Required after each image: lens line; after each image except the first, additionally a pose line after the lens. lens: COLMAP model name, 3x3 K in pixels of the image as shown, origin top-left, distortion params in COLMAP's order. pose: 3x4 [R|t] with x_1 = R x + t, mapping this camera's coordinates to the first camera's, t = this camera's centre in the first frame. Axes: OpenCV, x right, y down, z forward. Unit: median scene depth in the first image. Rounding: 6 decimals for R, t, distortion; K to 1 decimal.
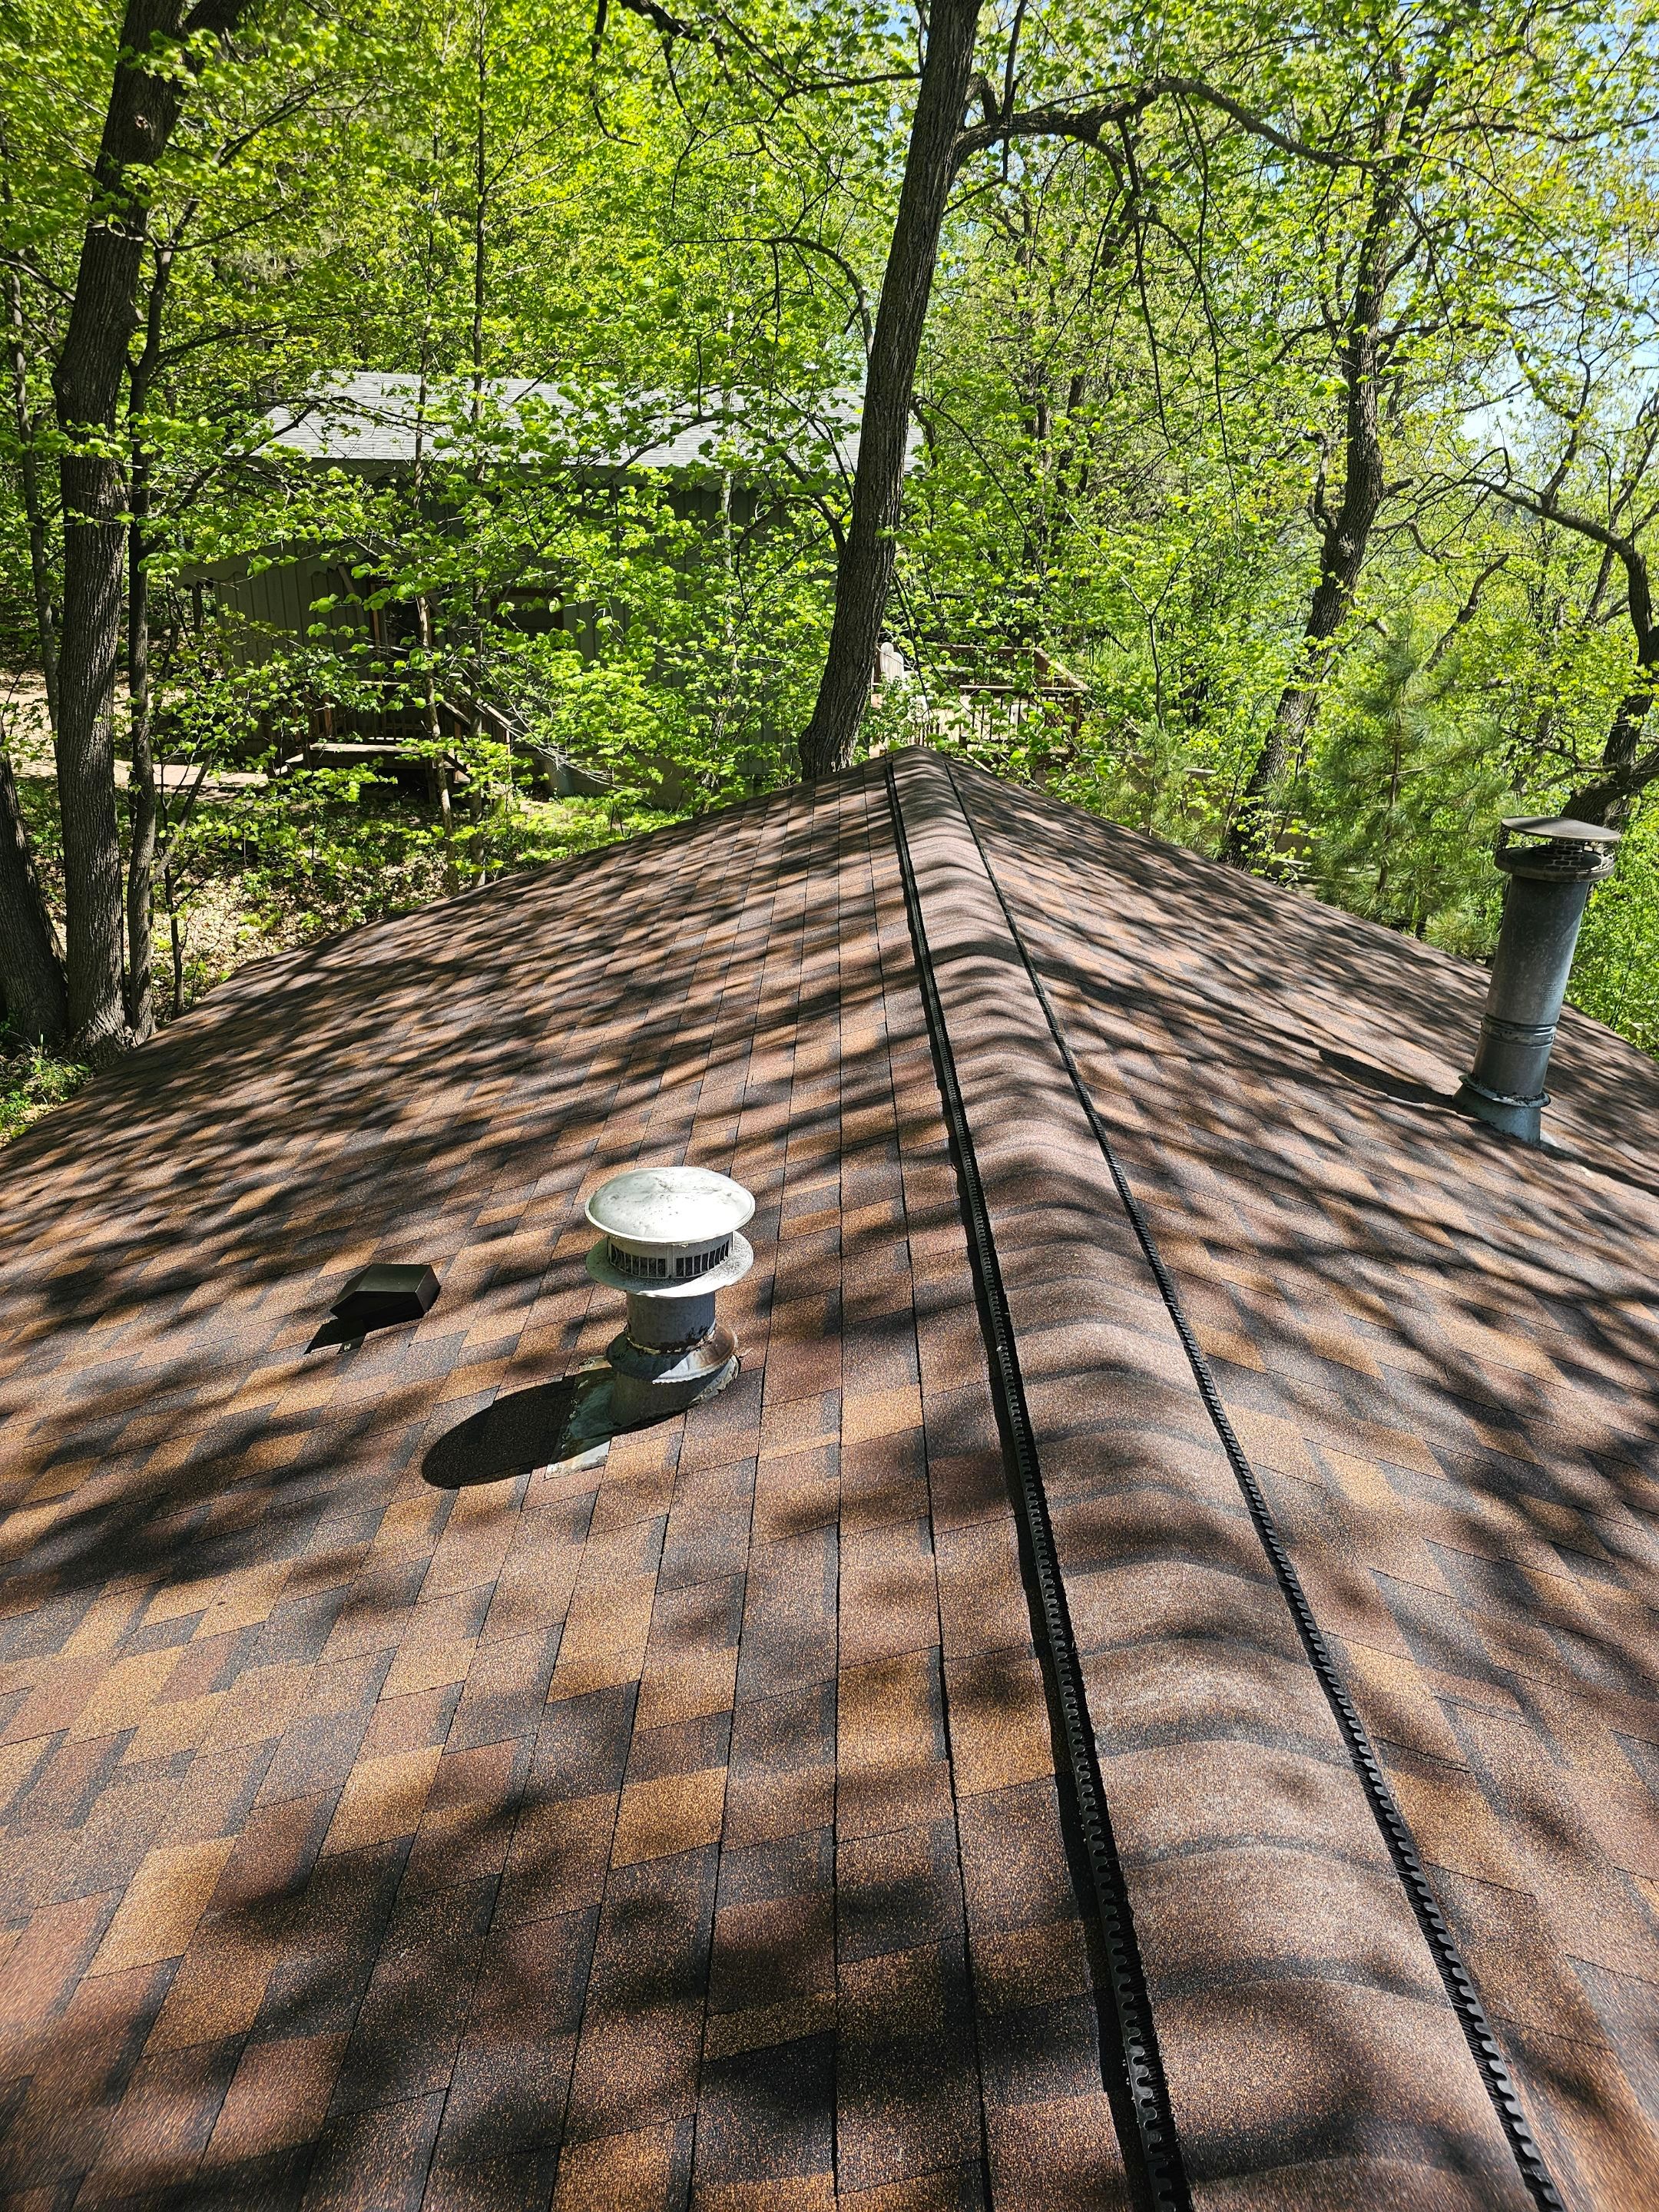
lens RADIAL K [[1498.1, 0, 856.8], [0, 1498.1, 1061.0], [0, 0, 1]] dist [0.067265, -0.093761]
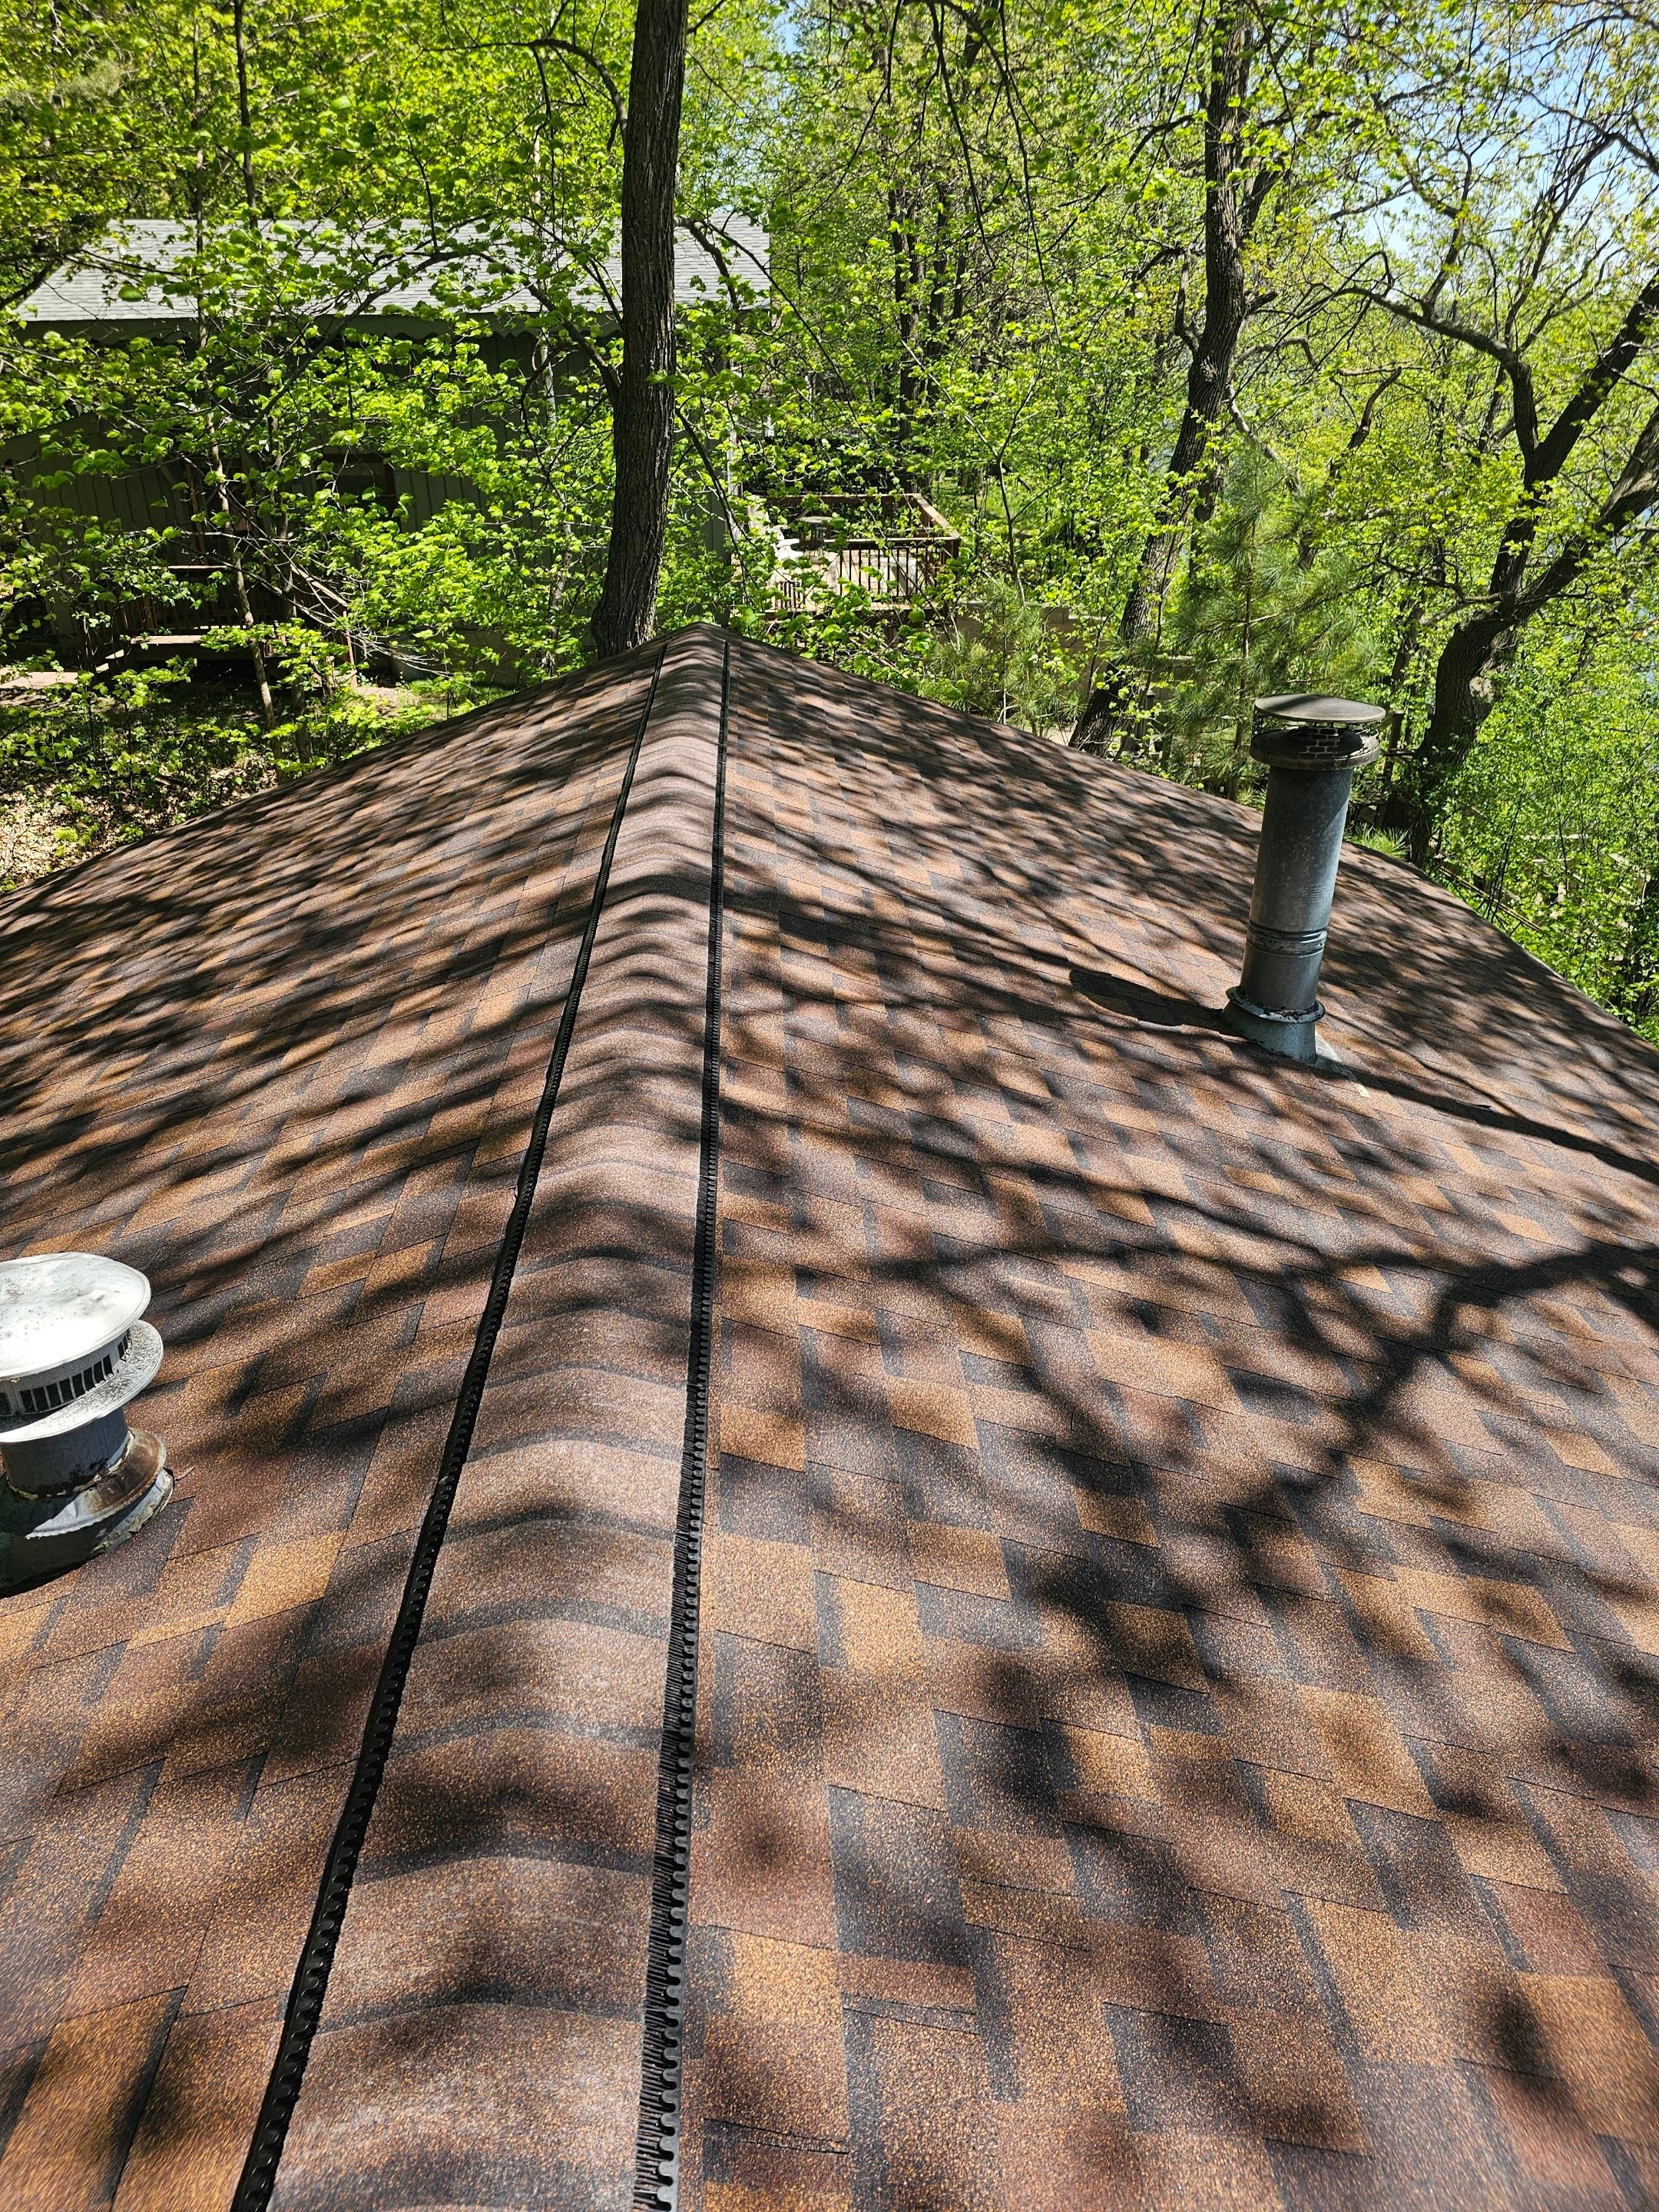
lens RADIAL K [[1500.7, 0, 839.7], [0, 1500.7, 1098.6], [0, 0, 1]] dist [0.062020, -0.061098]
pose [[0.997771, -0.057233, 0.034310, 0.129813], [0.053099, 0.992378, 0.111207, -0.037711], [-0.040413, -0.109137, 0.993205, 0.104147]]
